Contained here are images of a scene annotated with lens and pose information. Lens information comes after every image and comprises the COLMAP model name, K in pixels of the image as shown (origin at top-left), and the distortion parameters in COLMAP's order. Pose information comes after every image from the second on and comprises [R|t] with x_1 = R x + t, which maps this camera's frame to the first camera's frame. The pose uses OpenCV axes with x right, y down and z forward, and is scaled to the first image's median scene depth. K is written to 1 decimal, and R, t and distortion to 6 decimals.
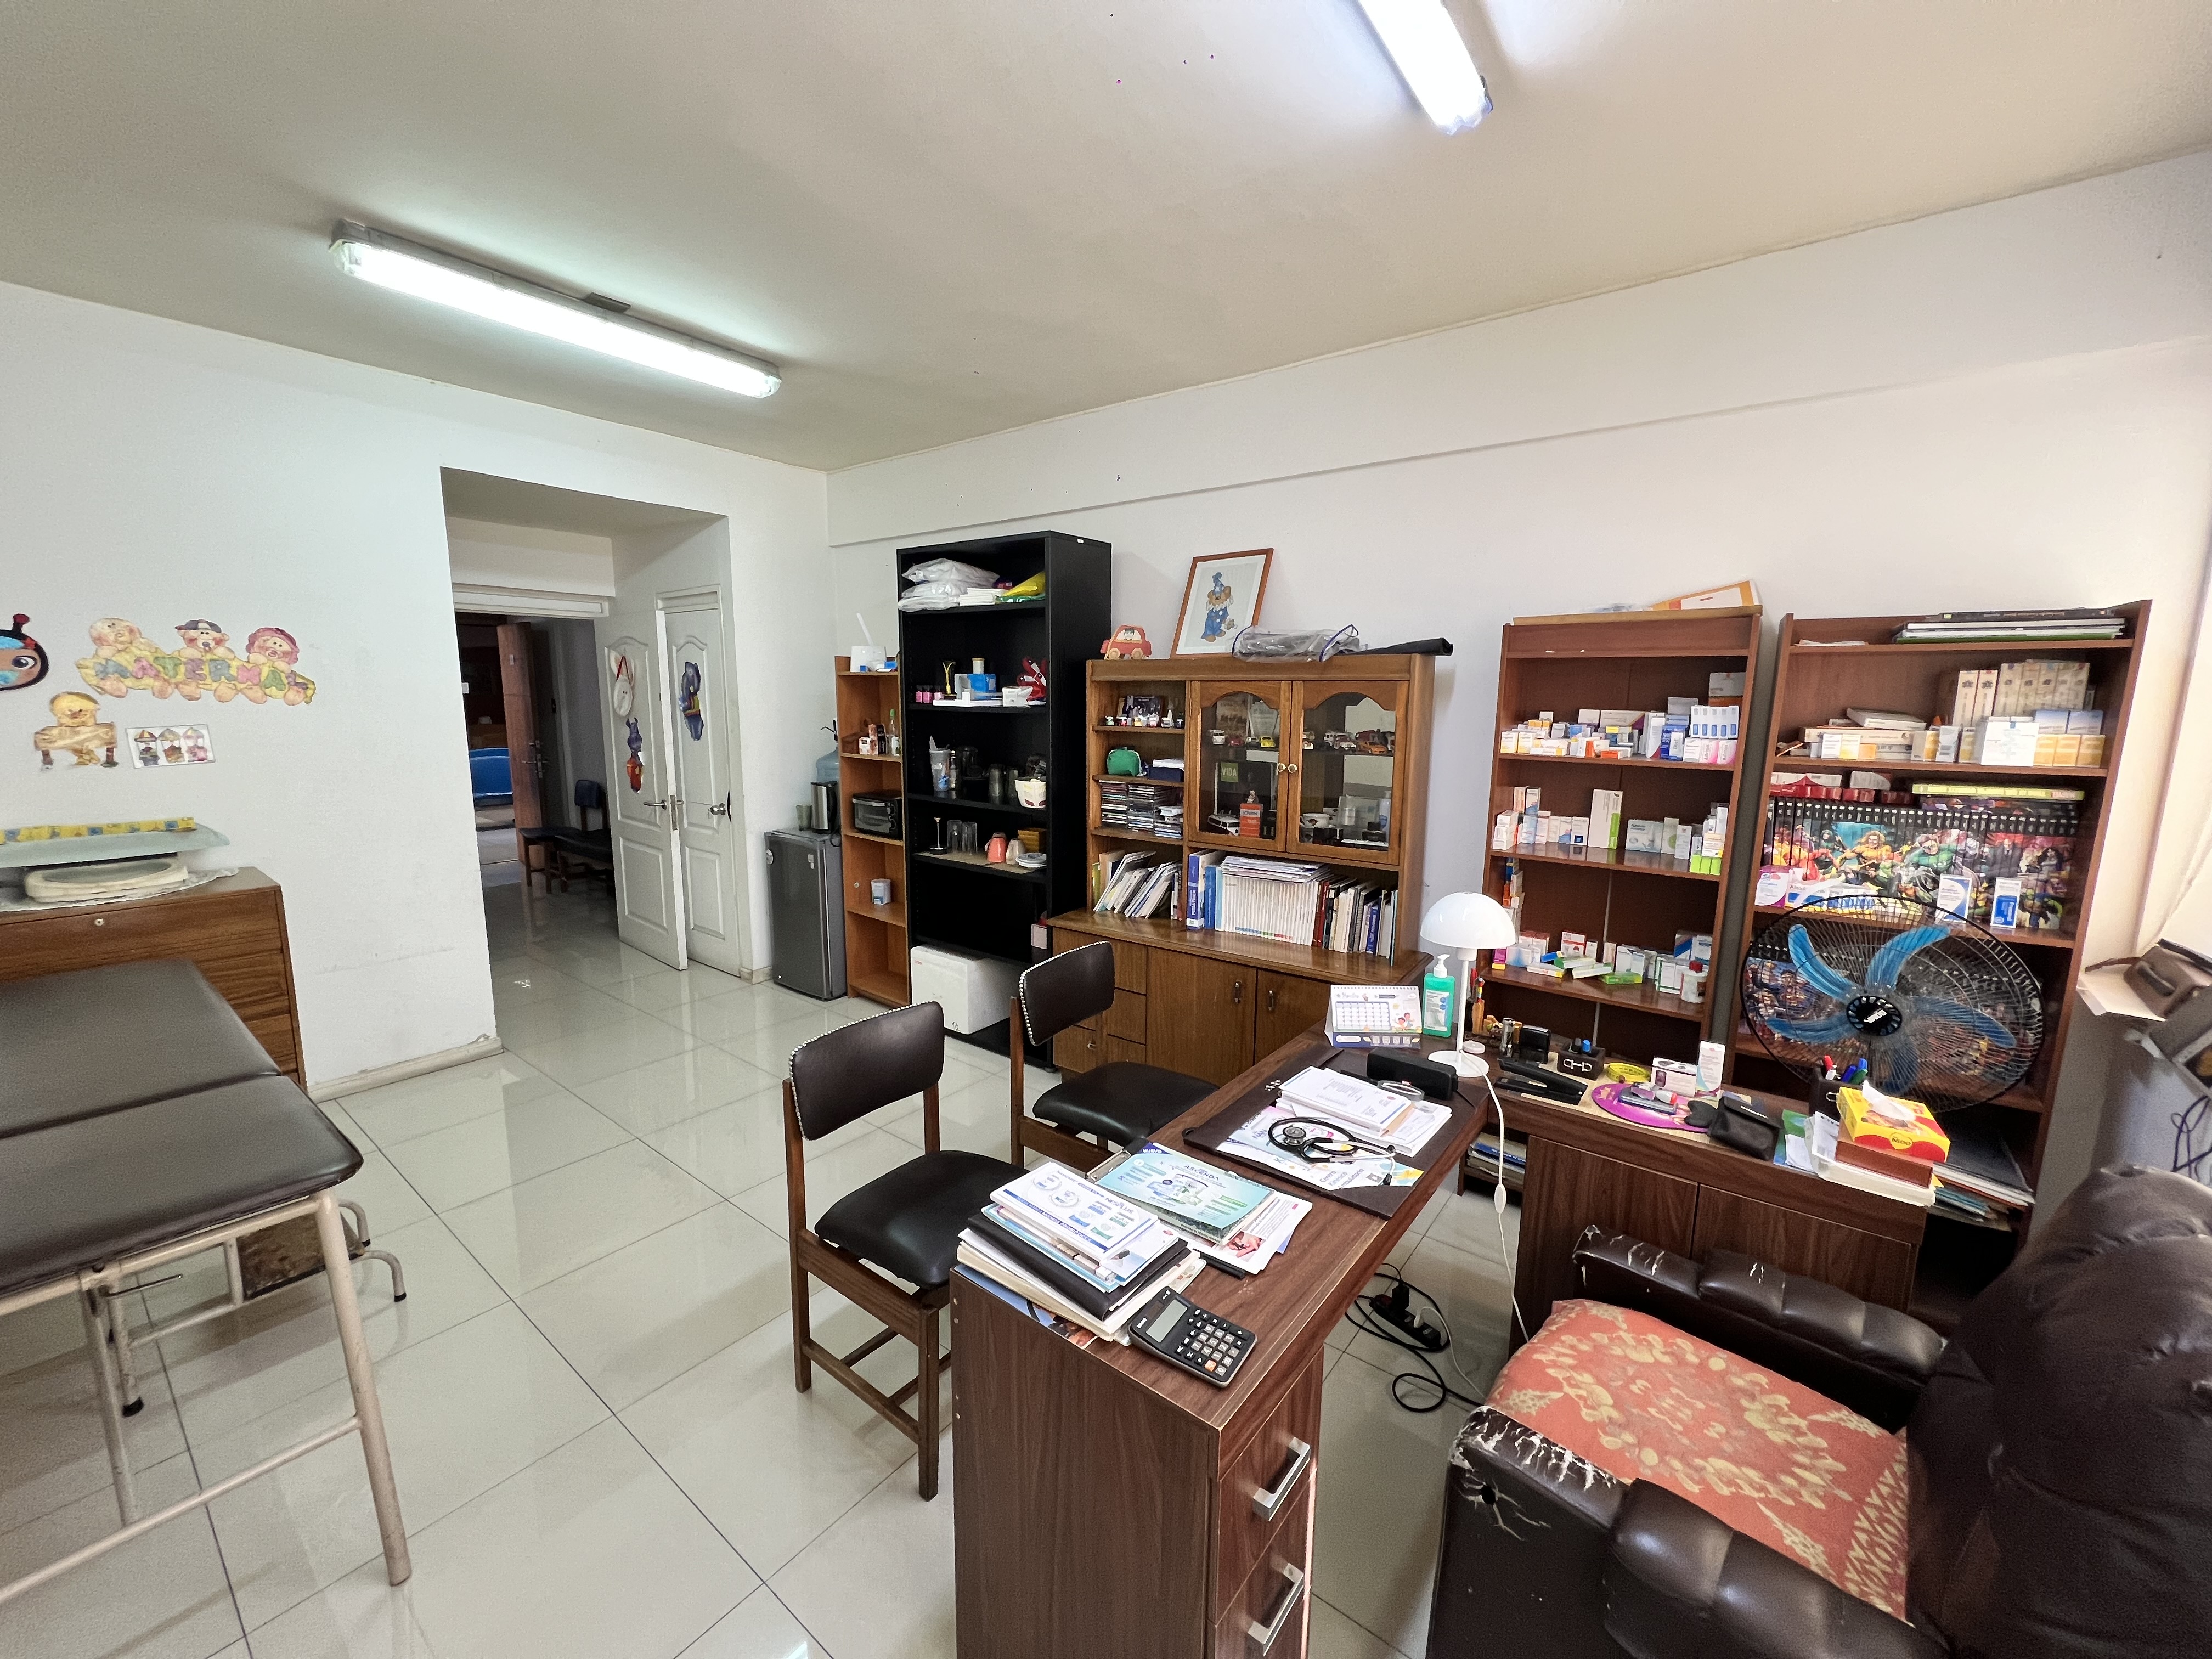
lens RADIAL K [[881.9, 0, 1103.2], [0, 881.9, 830.6], [0, 0, 1]] dist [-0.007976, 0.000422]
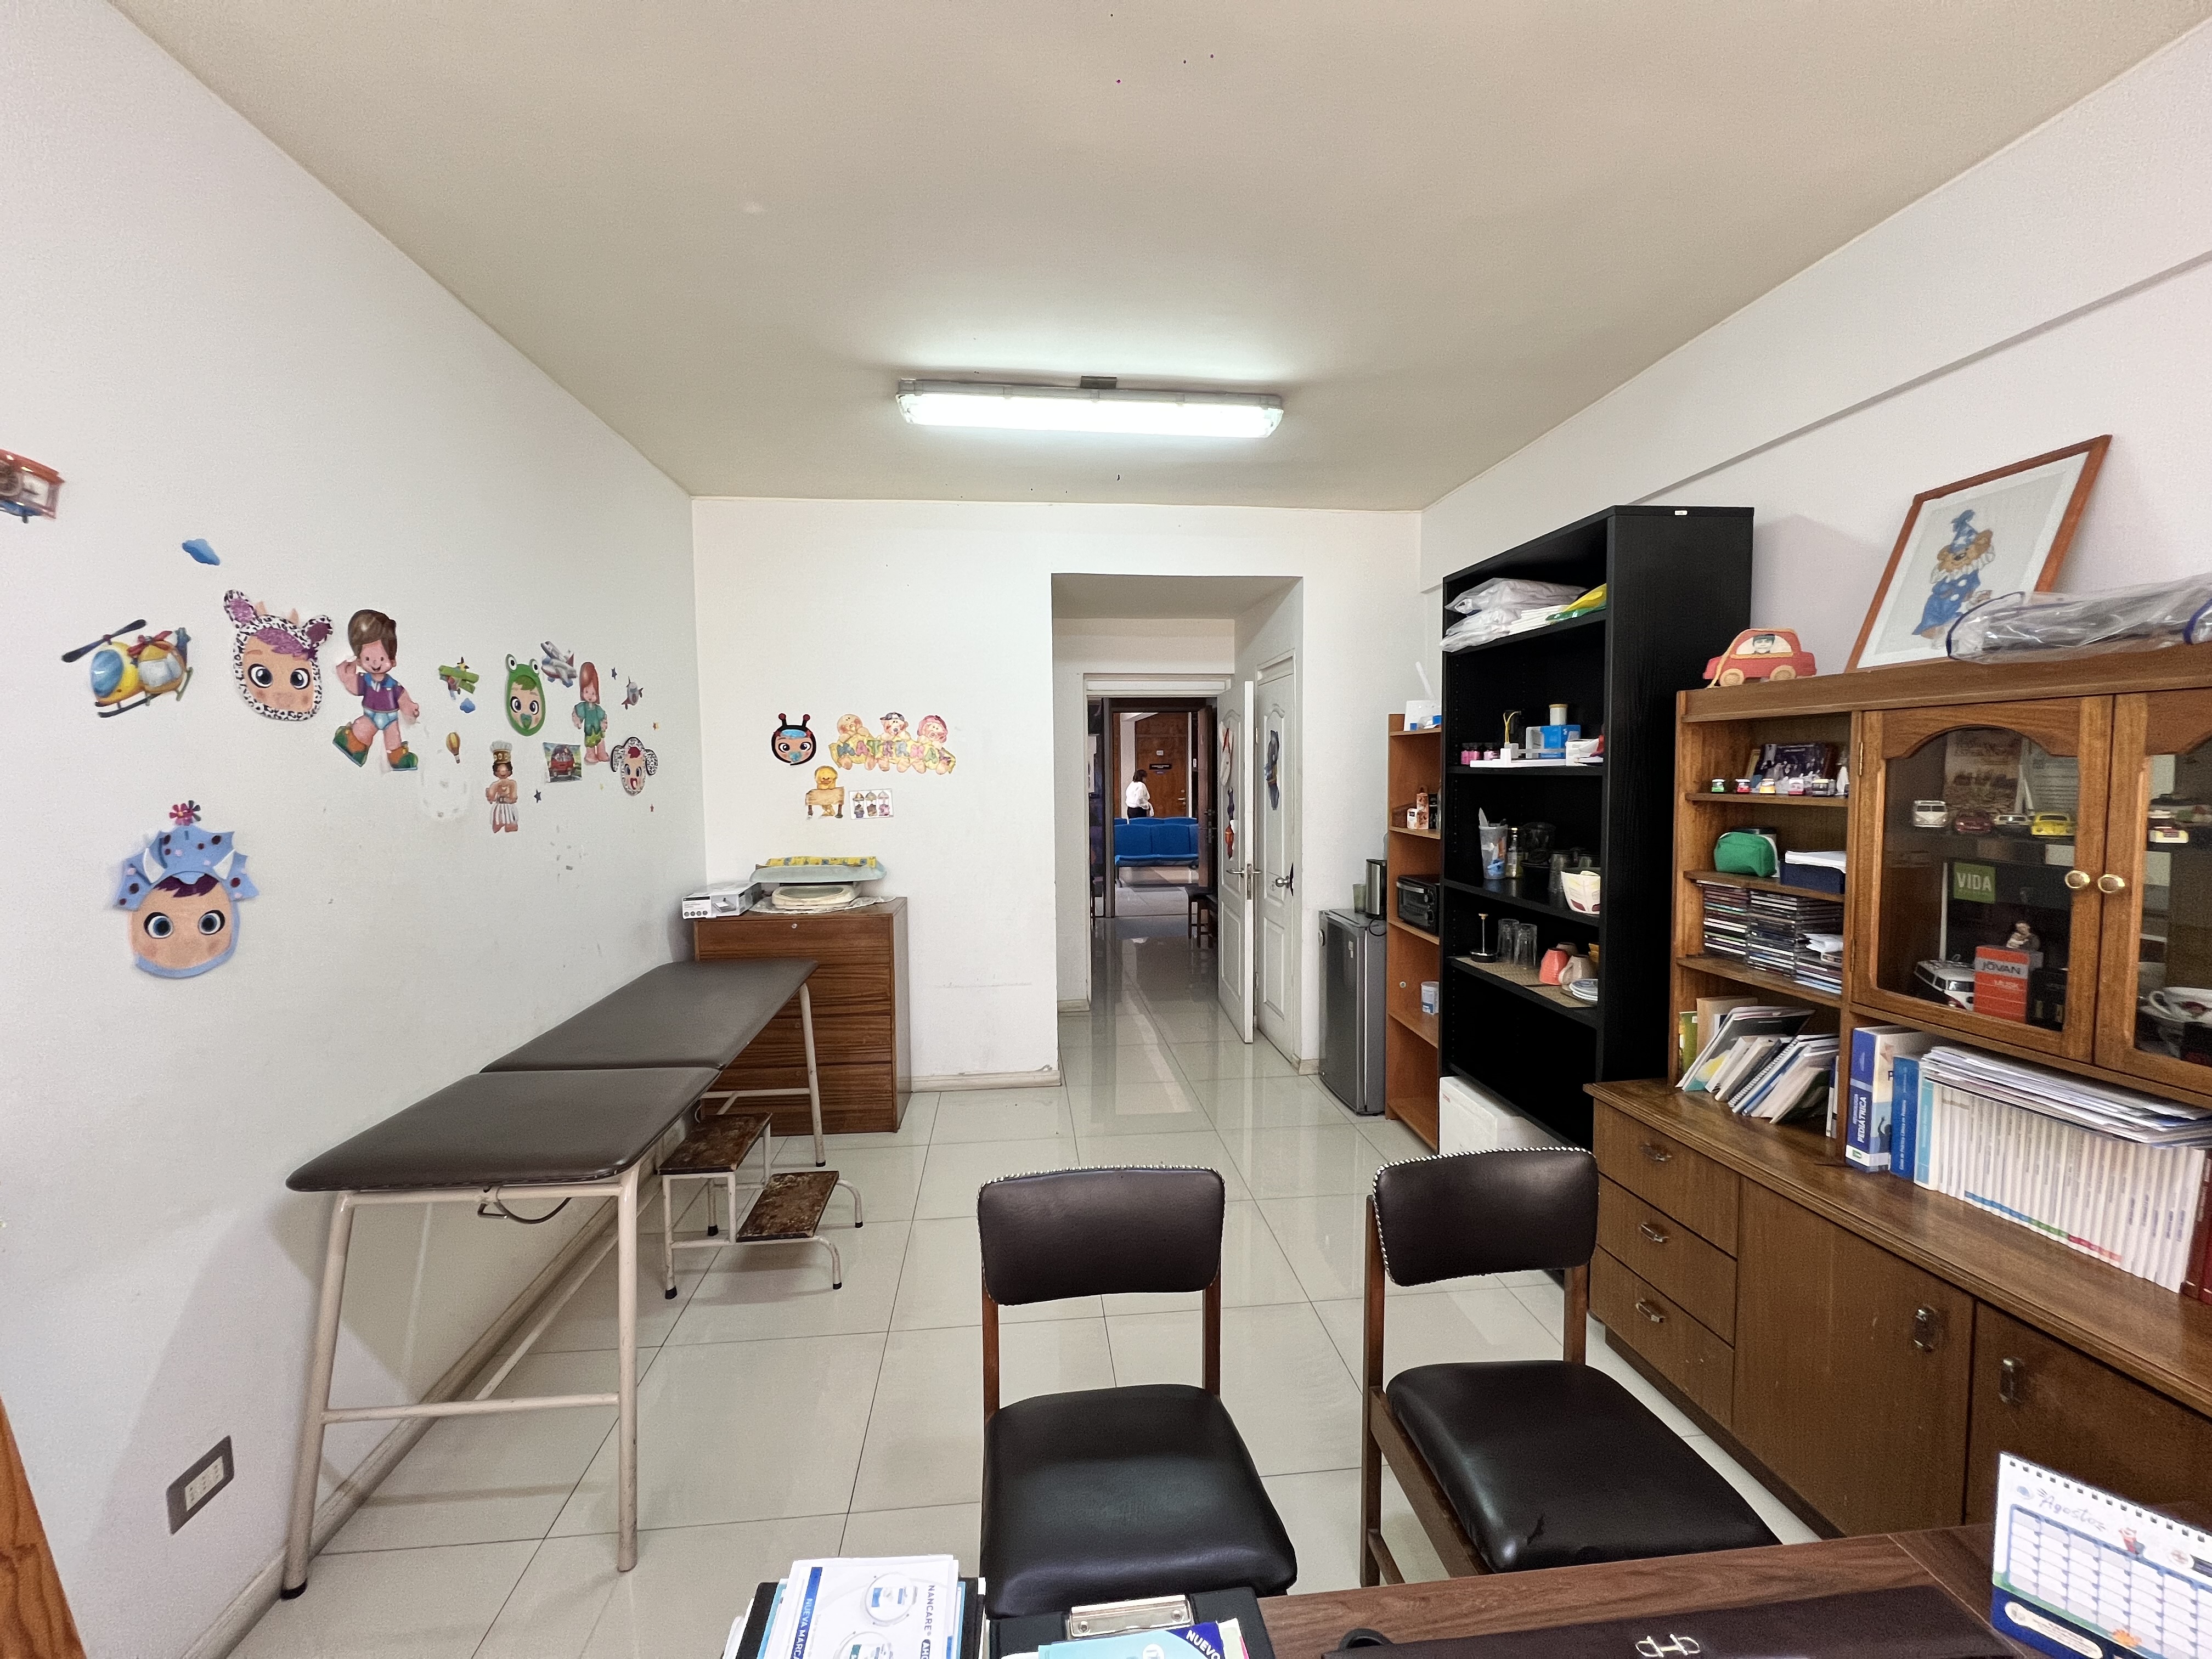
lens RADIAL K [[881.9, 0, 1097.3], [0, 881.9, 828.4], [0, 0, 1]] dist [-0.007976, 0.000422]
pose [[0.685238, 0.031469, -0.727639, 0.158220], [-0.095574, 0.994312, -0.047003, -0.023691], [0.722021, 0.101751, 0.684348, 0.265863]]
